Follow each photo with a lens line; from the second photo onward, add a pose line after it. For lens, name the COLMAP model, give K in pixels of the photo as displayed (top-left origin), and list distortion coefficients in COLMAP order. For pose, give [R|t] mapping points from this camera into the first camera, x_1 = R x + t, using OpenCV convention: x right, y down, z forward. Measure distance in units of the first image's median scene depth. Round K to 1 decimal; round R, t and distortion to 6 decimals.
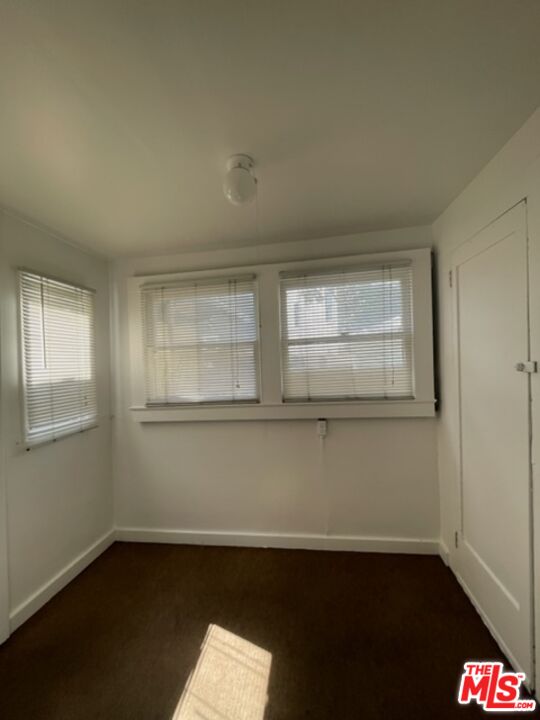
lens RADIAL K [[290.7, 0, 270.0], [0, 290.7, 360.0], [0, 0, 1]] dist [-0.003088, -0.000211]
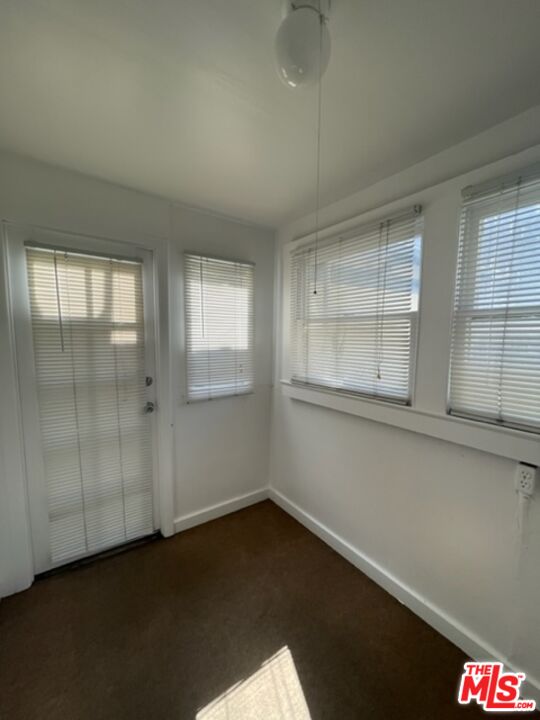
lens RADIAL K [[290.7, 0, 270.0], [0, 290.7, 360.0], [0, 0, 1]] dist [-0.003088, -0.000211]
pose [[0.690799, 0.114695, -0.713892, 0.210027], [-0.035130, 0.991497, 0.125302, -0.031142], [0.722193, -0.061479, 0.688954, 0.315911]]
